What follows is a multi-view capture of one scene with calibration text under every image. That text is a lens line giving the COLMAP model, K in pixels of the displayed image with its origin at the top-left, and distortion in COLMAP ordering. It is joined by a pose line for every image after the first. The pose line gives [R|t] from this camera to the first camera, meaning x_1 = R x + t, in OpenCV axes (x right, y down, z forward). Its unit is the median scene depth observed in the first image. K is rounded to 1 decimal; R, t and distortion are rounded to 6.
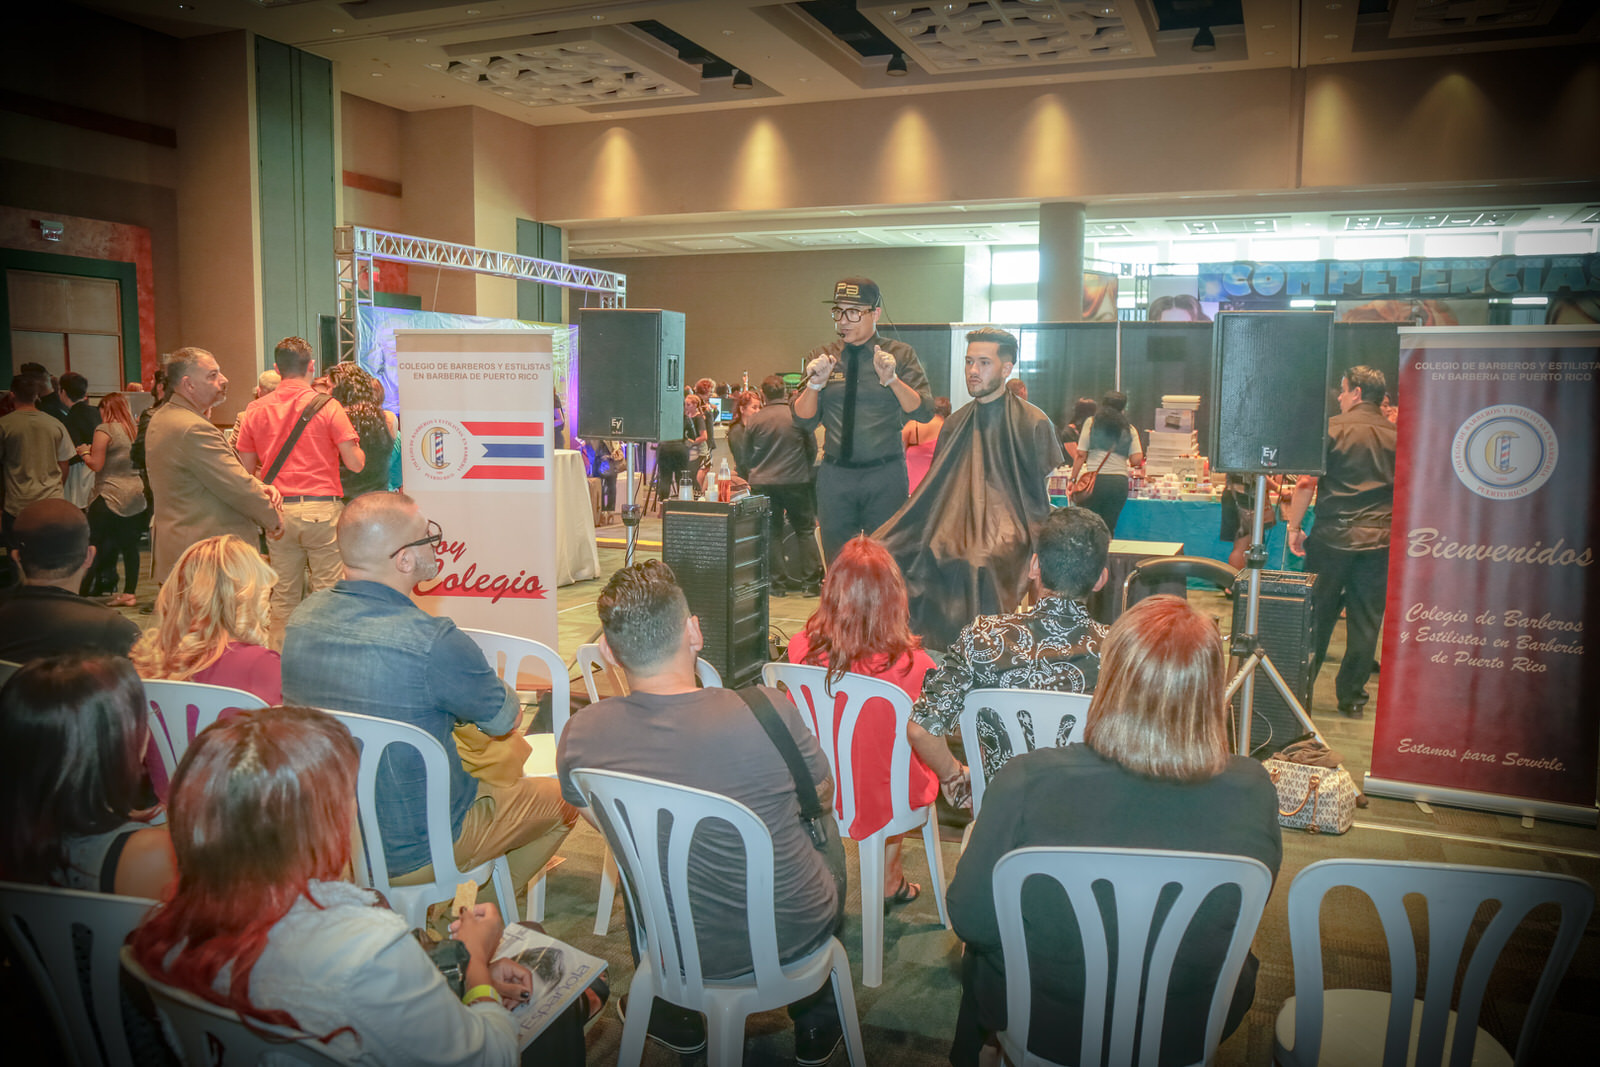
lens RADIAL K [[1269.4, 0, 800.0], [0, 1269.4, 533.5], [0, 0, 1]] dist [-0.004343, -0.000662]
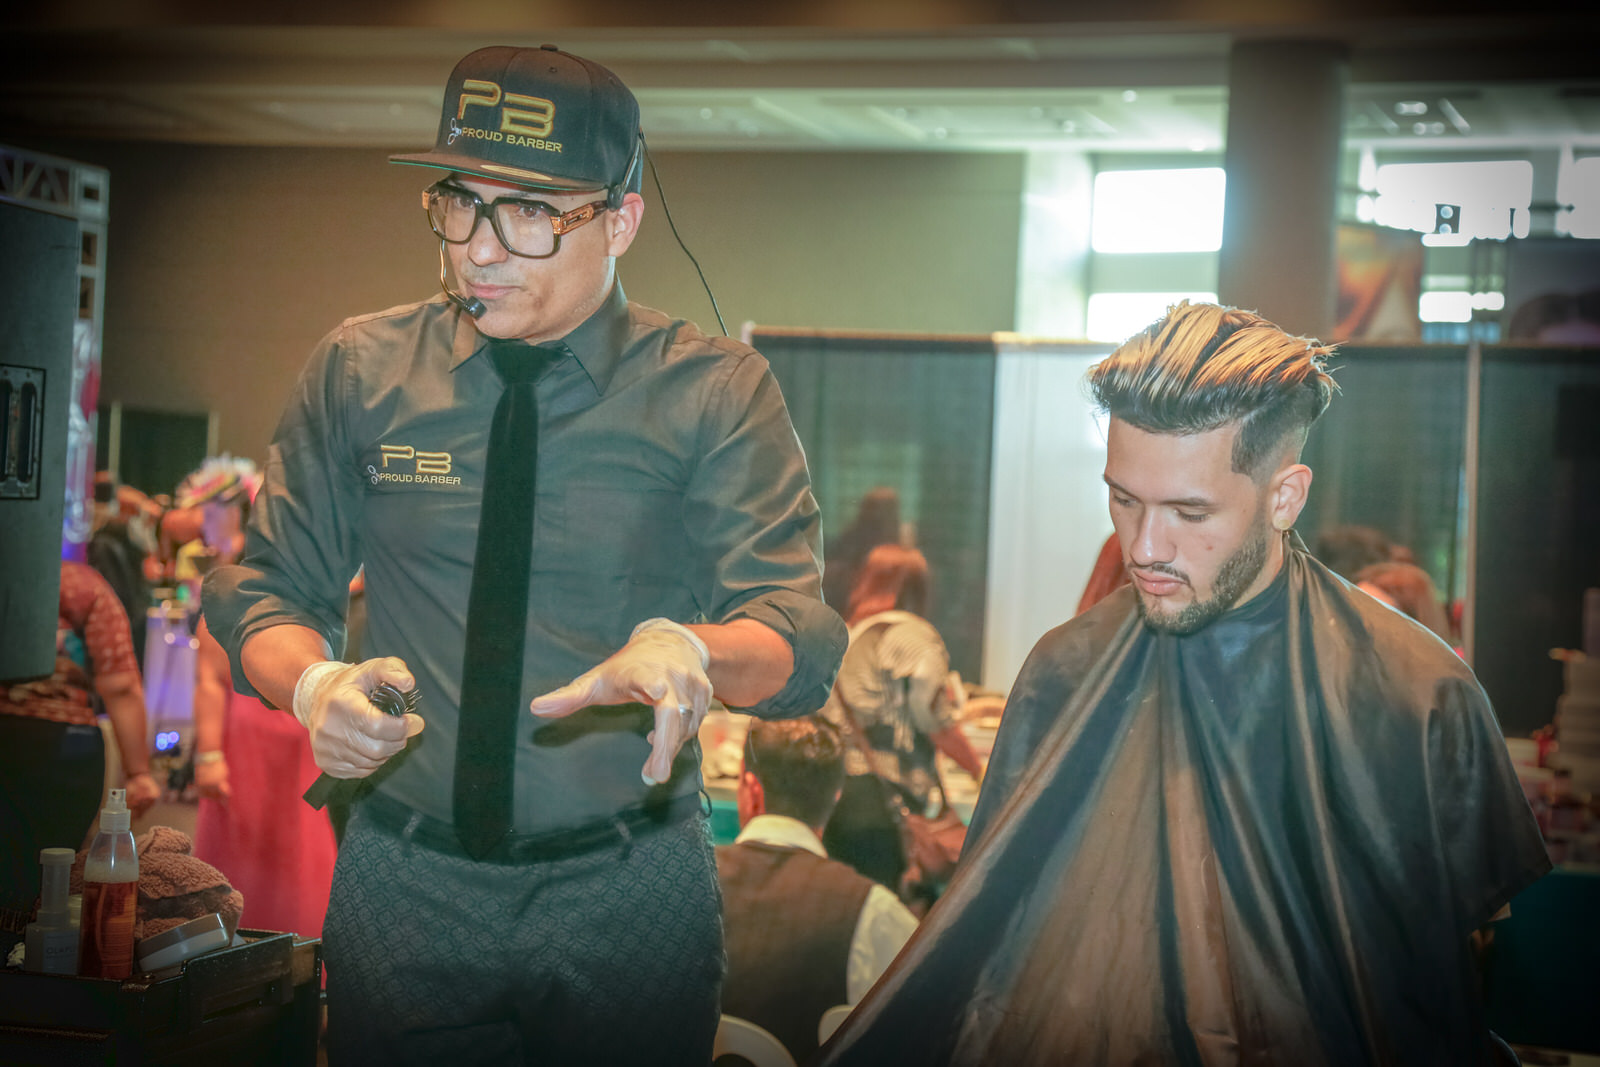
lens RADIAL K [[3092.7, 0, 800.0], [0, 3092.7, 533.5], [0, 0, 1]] dist [0.039228, 0.112499]
pose [[0.997565, 0.040085, 0.057079, 0.015845], [-0.034039, 0.994076, -0.103217, -0.013653], [-0.060879, 0.101023, 0.993020, 0.105682]]
